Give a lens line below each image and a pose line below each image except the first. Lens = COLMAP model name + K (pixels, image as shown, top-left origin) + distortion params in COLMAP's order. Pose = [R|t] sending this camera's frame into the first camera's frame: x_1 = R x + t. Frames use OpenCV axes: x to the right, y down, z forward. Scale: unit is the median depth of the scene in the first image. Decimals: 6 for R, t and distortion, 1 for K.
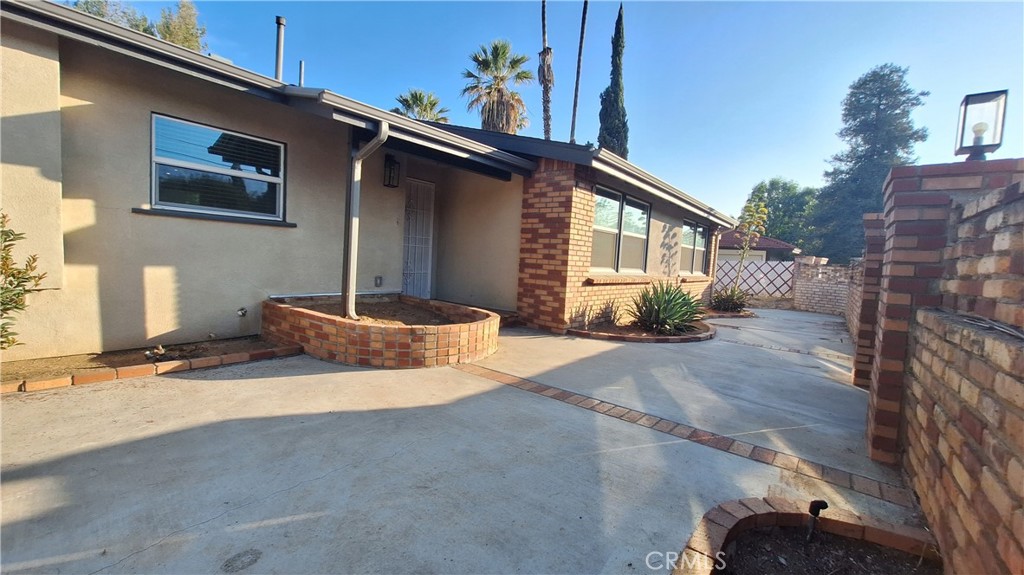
lens RADIAL K [[400.0, 0, 507.0], [0, 400.0, 287.2], [0, 0, 1]] dist [-0.003631, 0.000198]
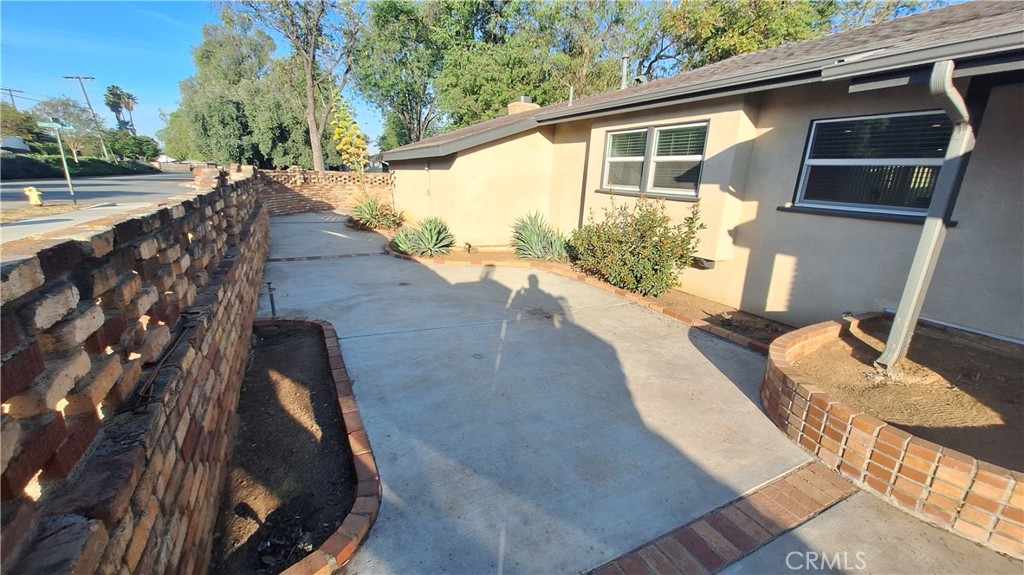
lens RADIAL K [[400.0, 0, 504.6], [0, 400.0, 294.3], [0, 0, 1]] dist [-0.003631, 0.000198]
pose [[-0.395668, 0.203392, -0.895588, 0.625357], [-0.114185, 0.956707, 0.267719, -0.186149], [0.911268, 0.208190, -0.355314, 0.776518]]
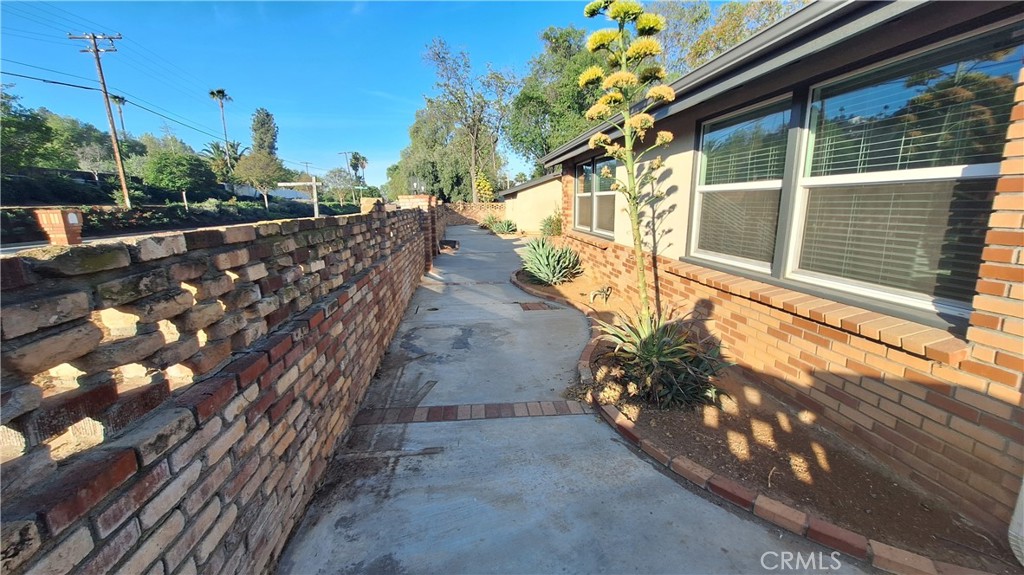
lens RADIAL K [[400.0, 0, 511.9], [0, 400.0, 284.8], [0, 0, 1]] dist [-0.003631, 0.000198]
pose [[-0.694534, 0.106082, -0.711596, 2.461306], [-0.068171, 0.974916, 0.211874, -0.226300], [0.716223, 0.195664, -0.669881, 3.223624]]
